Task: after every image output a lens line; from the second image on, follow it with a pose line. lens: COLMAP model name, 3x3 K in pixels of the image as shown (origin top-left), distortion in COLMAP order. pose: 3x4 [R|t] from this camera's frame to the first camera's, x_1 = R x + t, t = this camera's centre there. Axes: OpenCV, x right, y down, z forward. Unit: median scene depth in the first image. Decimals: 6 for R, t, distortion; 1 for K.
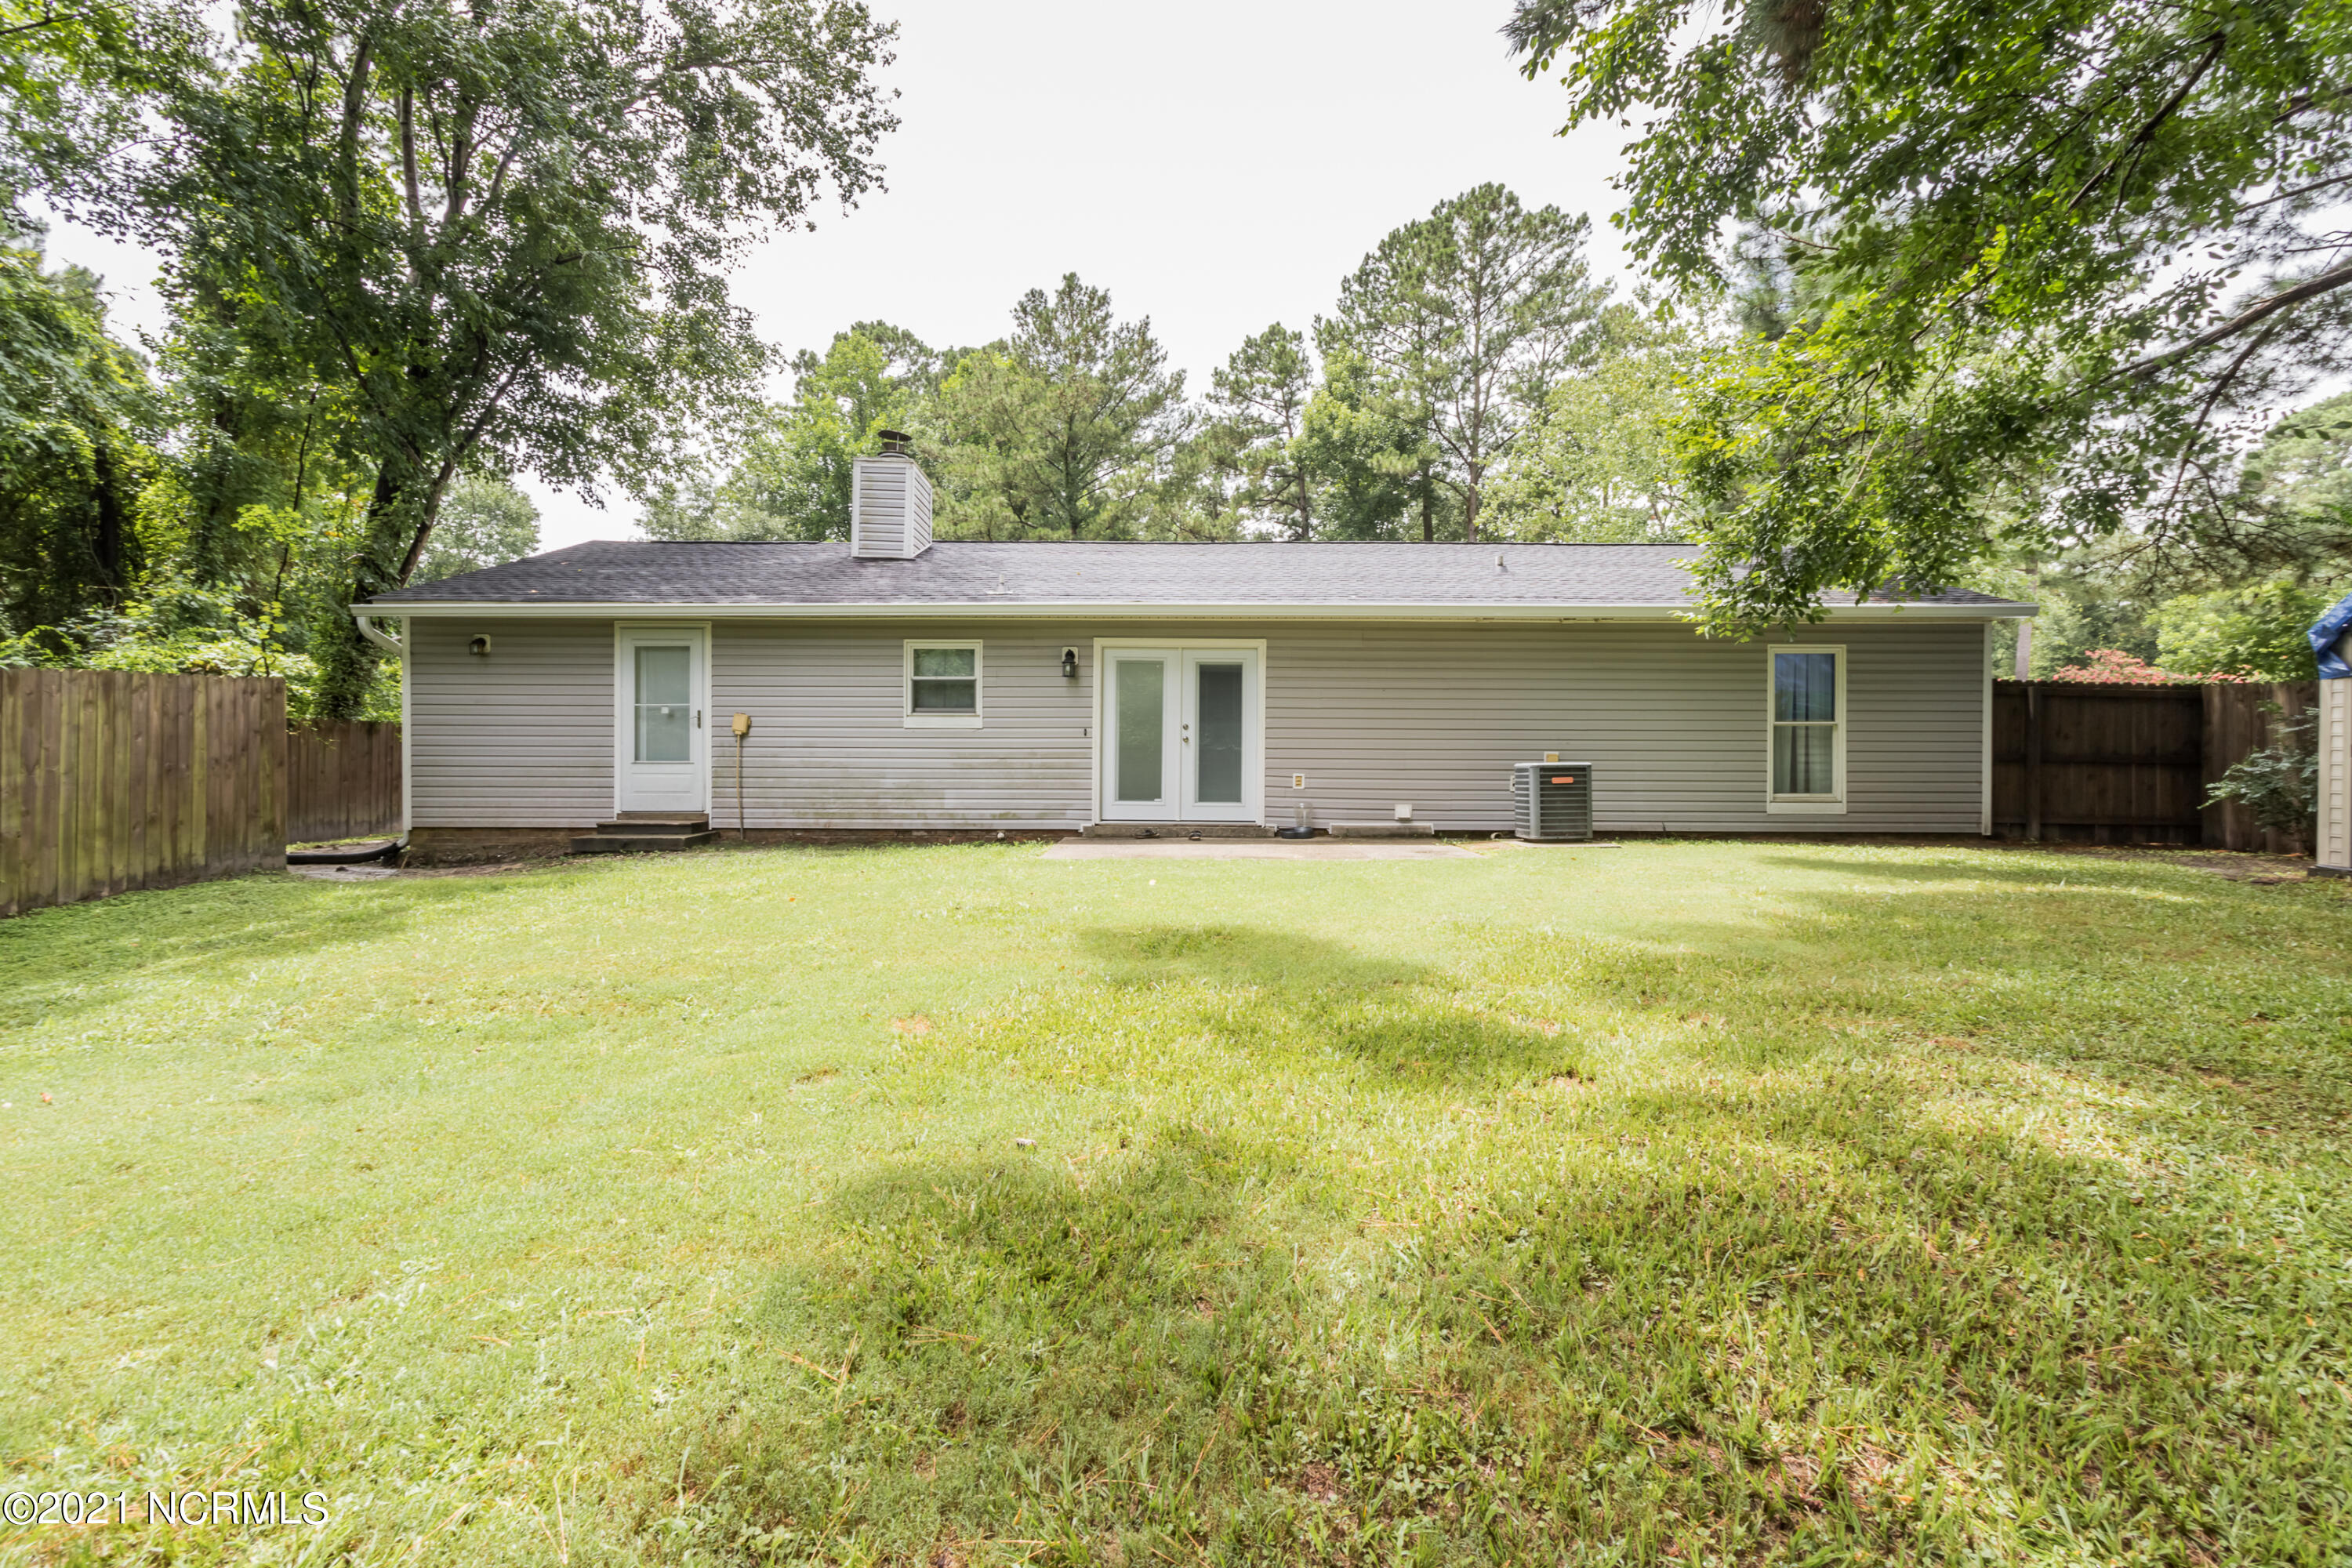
lens RADIAL K [[1132.3, 0, 1183.3], [0, 1132.3, 775.2], [0, 0, 1]] dist [-0.028681, 0.009426]
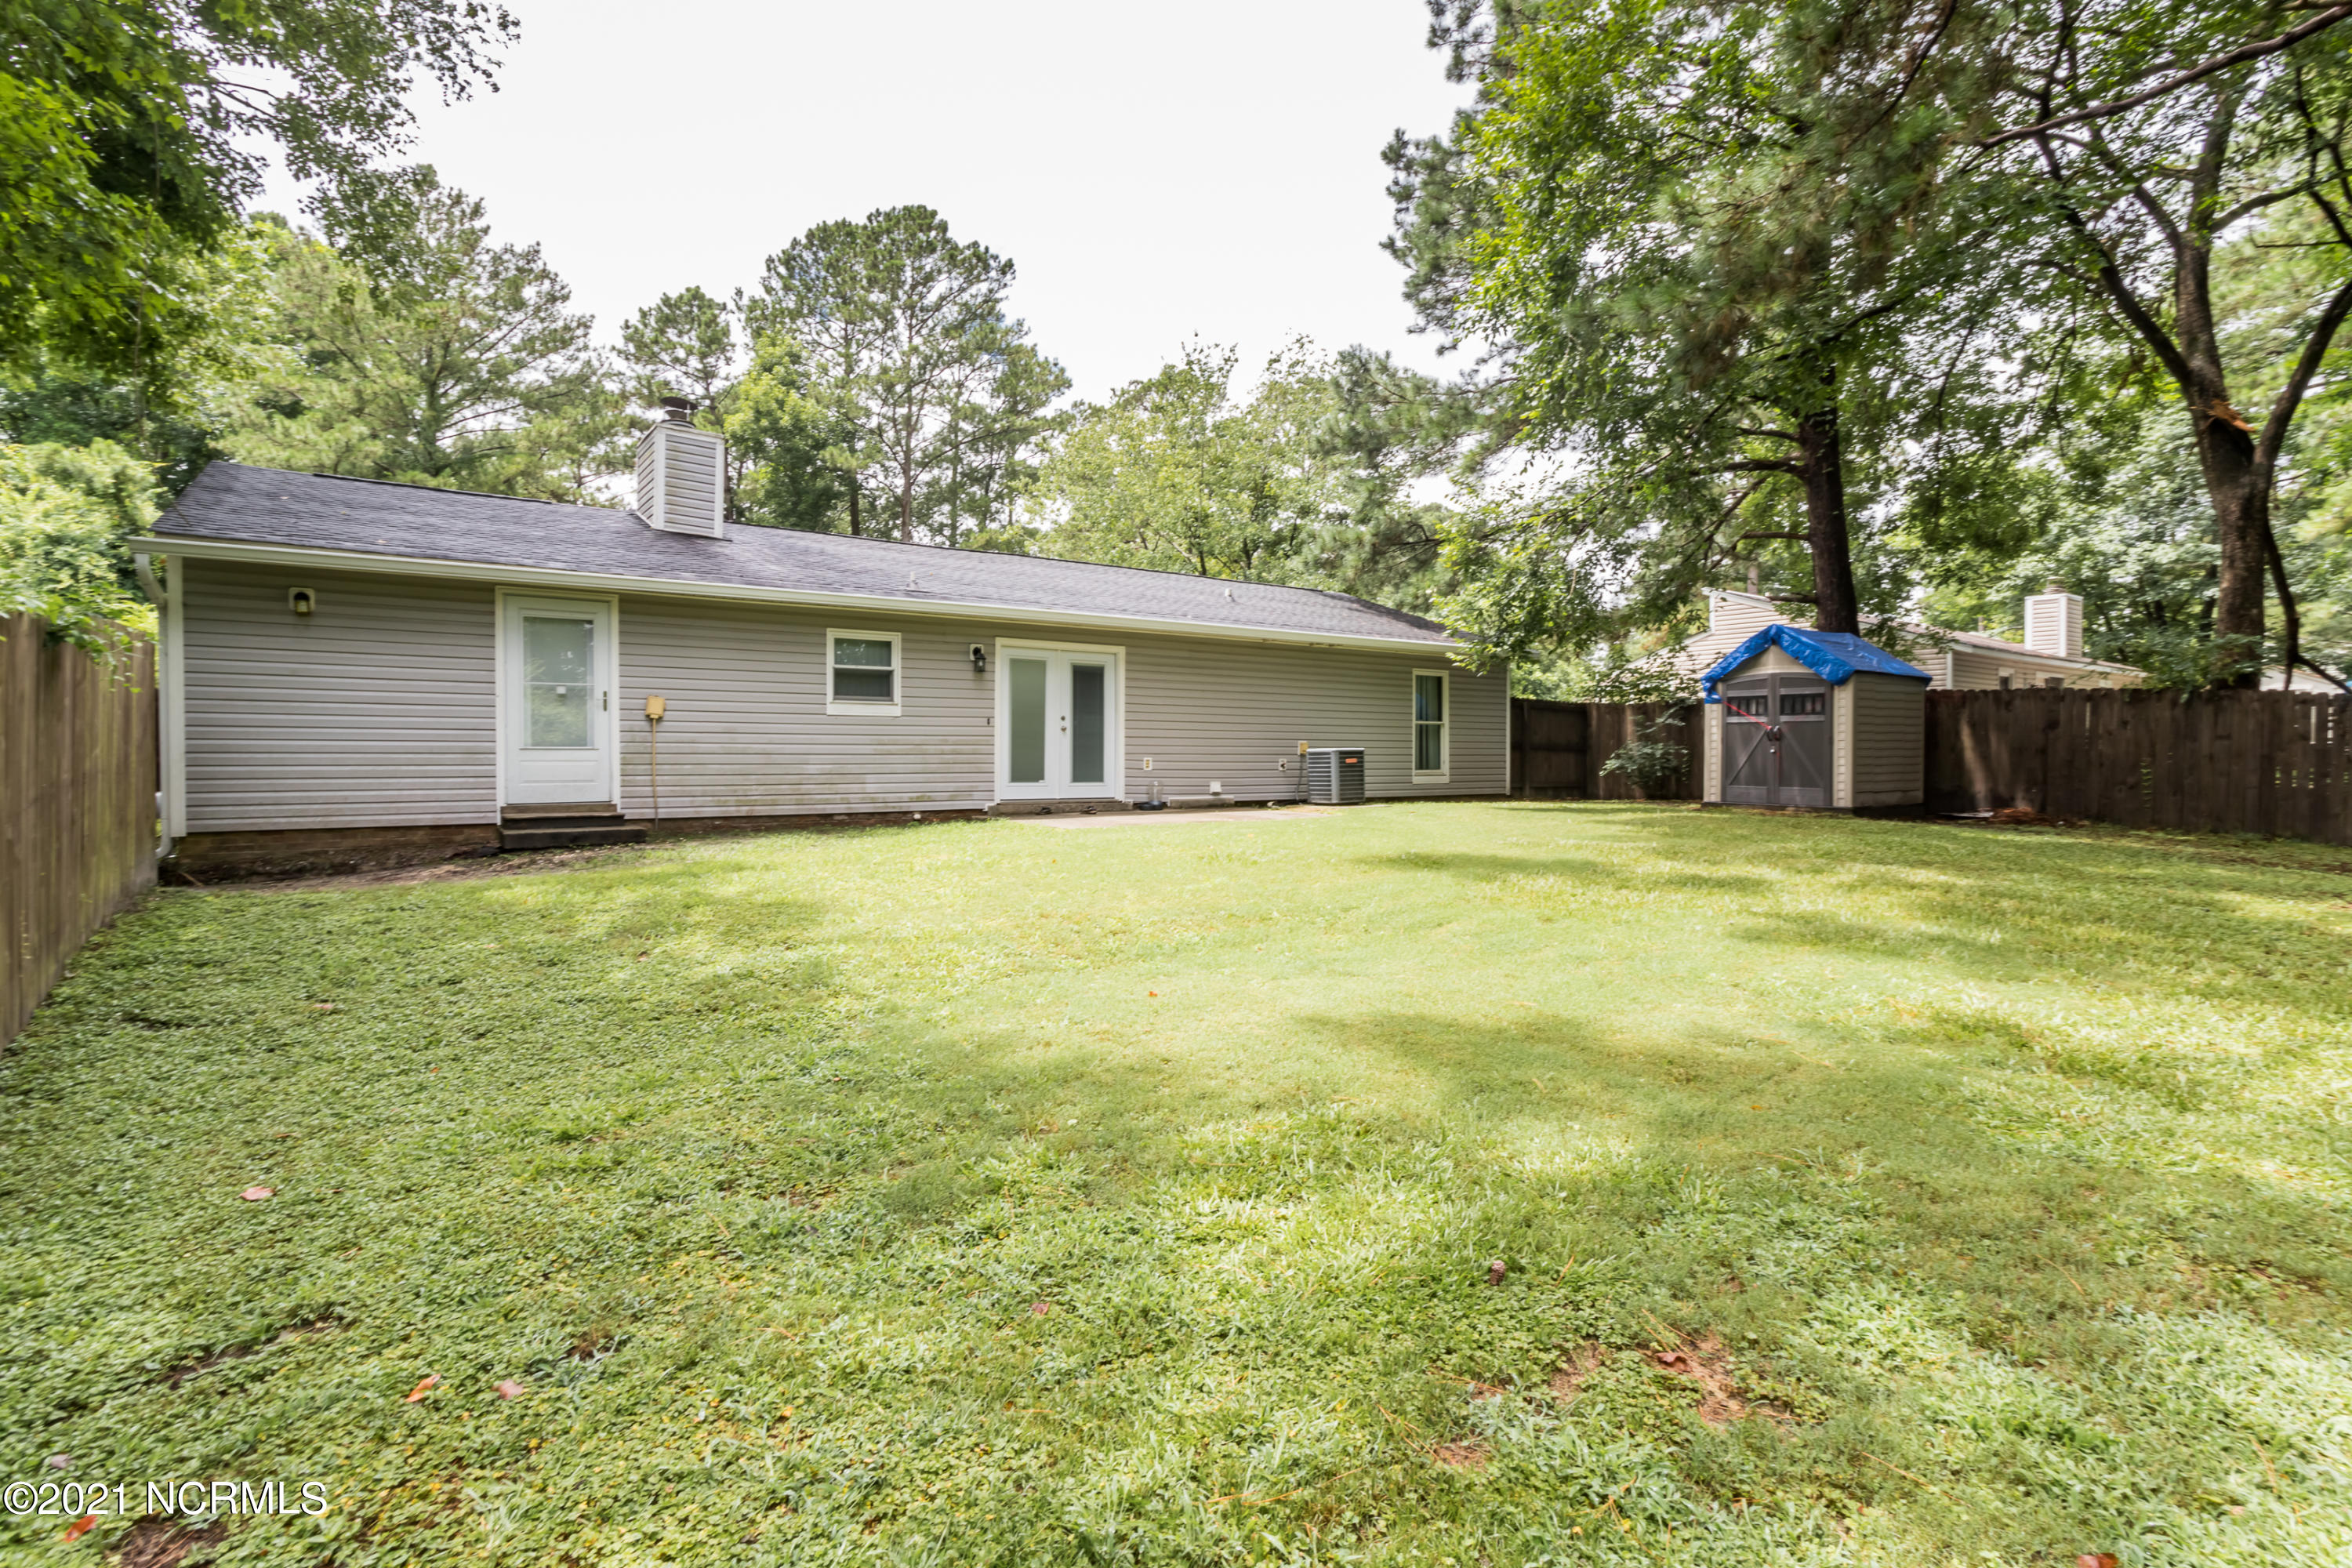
lens RADIAL K [[1132.3, 0, 1193.8], [0, 1132.3, 771.8], [0, 0, 1]] dist [-0.028681, 0.009426]
pose [[0.799028, -0.011522, 0.601184, -0.594975], [0.008078, 0.999932, 0.008427, 0.003661], [-0.601240, -0.001877, 0.799066, -0.012352]]
